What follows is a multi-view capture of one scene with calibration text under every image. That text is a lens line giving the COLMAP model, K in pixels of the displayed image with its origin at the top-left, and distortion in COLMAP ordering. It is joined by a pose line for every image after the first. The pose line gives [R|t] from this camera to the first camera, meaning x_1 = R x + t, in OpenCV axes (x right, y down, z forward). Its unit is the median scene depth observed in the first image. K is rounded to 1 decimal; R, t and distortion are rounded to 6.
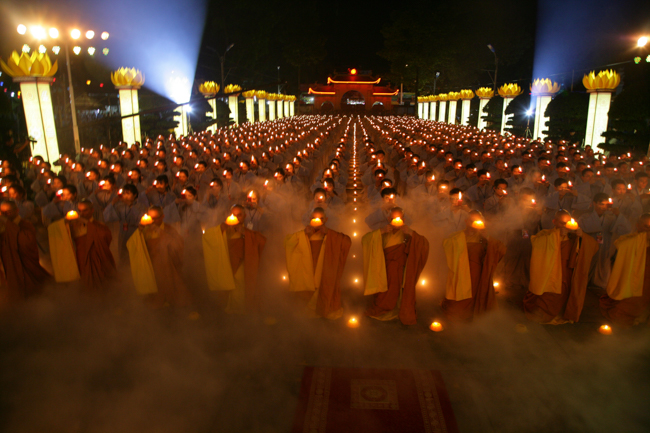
lens RADIAL K [[466.5, 0, 325.8], [0, 466.5, 213.6], [0, 0, 1]] dist [-0.088952, 0.023323]
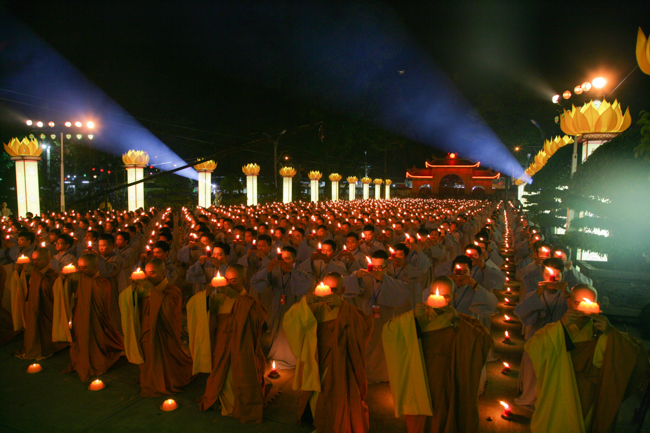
lens RADIAL K [[466.5, 0, 324.3], [0, 466.5, 214.8], [0, 0, 1]] dist [-0.088952, 0.023323]
pose [[0.944869, 0.017156, -0.326998, 0.128652], [-0.075939, 0.982881, -0.167861, 0.004131], [0.318520, 0.183438, 0.929997, 0.016740]]
